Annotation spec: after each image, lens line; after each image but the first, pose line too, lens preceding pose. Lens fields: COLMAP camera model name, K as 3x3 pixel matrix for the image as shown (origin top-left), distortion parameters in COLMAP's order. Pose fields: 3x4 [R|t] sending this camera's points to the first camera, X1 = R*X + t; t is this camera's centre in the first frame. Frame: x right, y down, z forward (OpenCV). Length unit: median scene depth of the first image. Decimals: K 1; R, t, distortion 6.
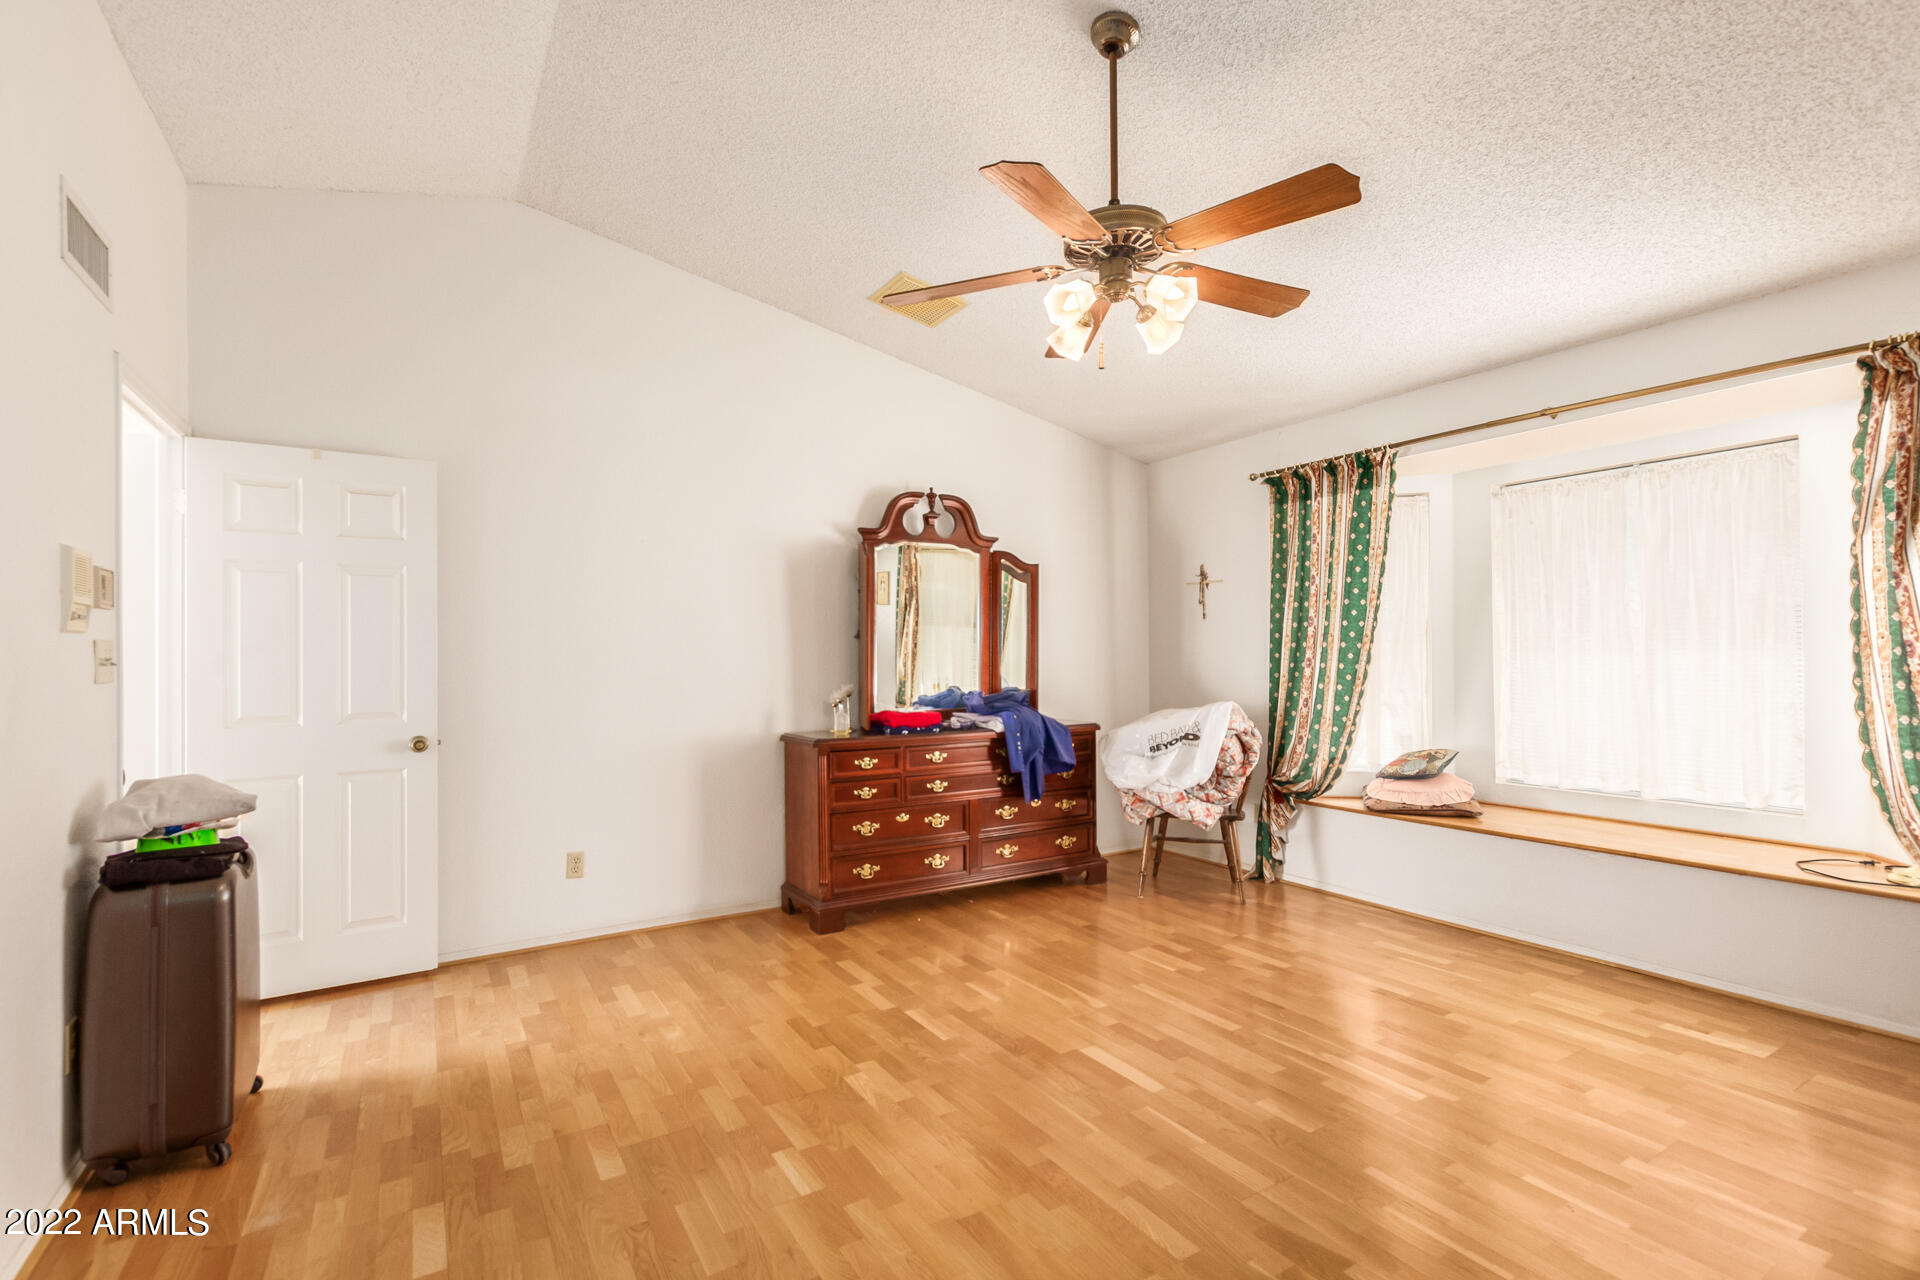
lens RADIAL K [[891.3, 0, 963.1], [0, 891.3, 650.3], [0, 0, 1]] dist [0.000306, 0.000039]
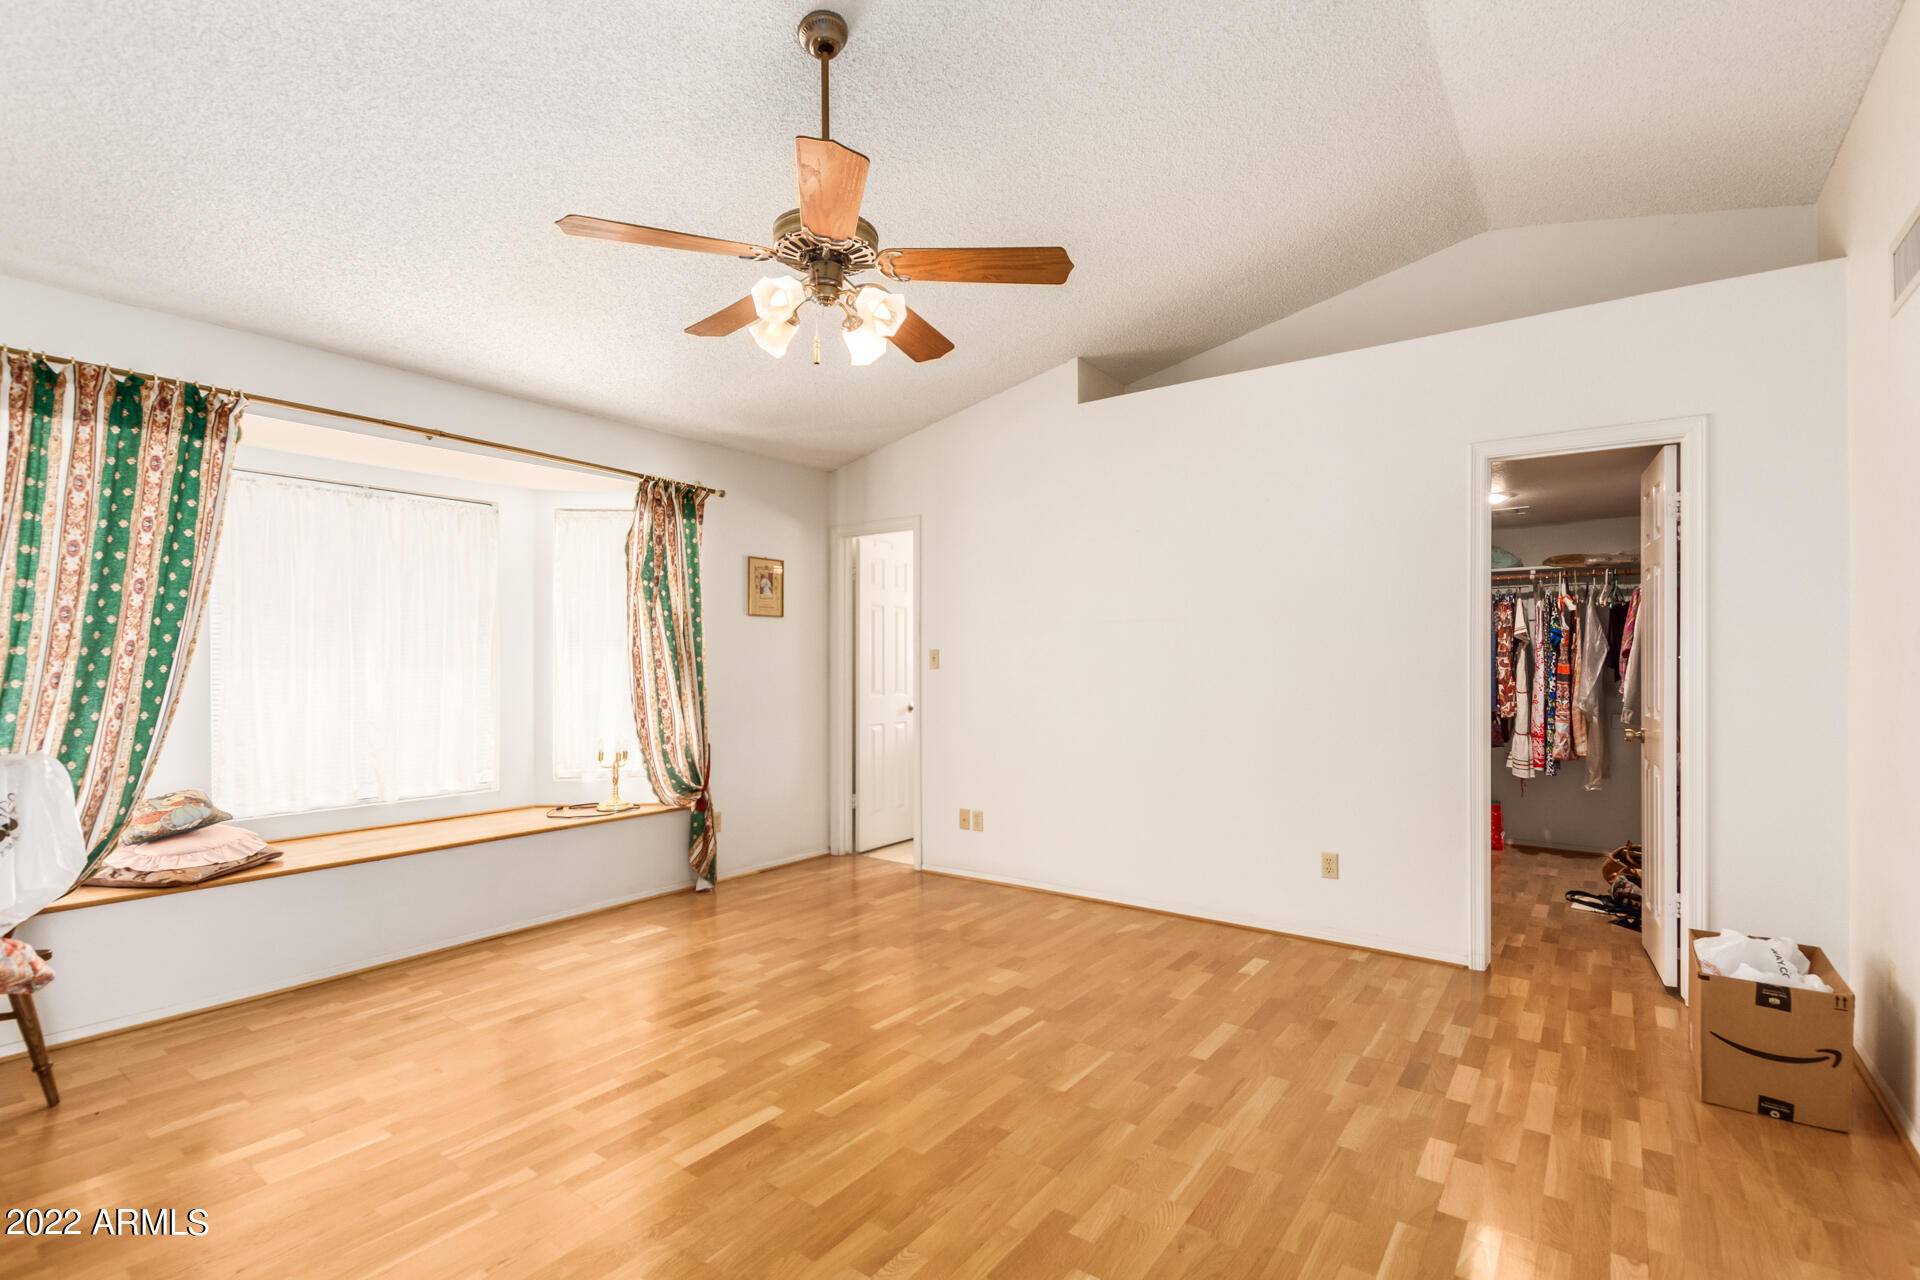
lens RADIAL K [[891.3, 0, 963.1], [0, 891.3, 650.3], [0, 0, 1]] dist [0.000306, 0.000039]
pose [[-0.384641, 0.023961, 0.922755, -0.536467], [0.003717, 0.999695, -0.024410, 0.013233], [-0.923059, -0.005959, -0.384612, 0.834138]]
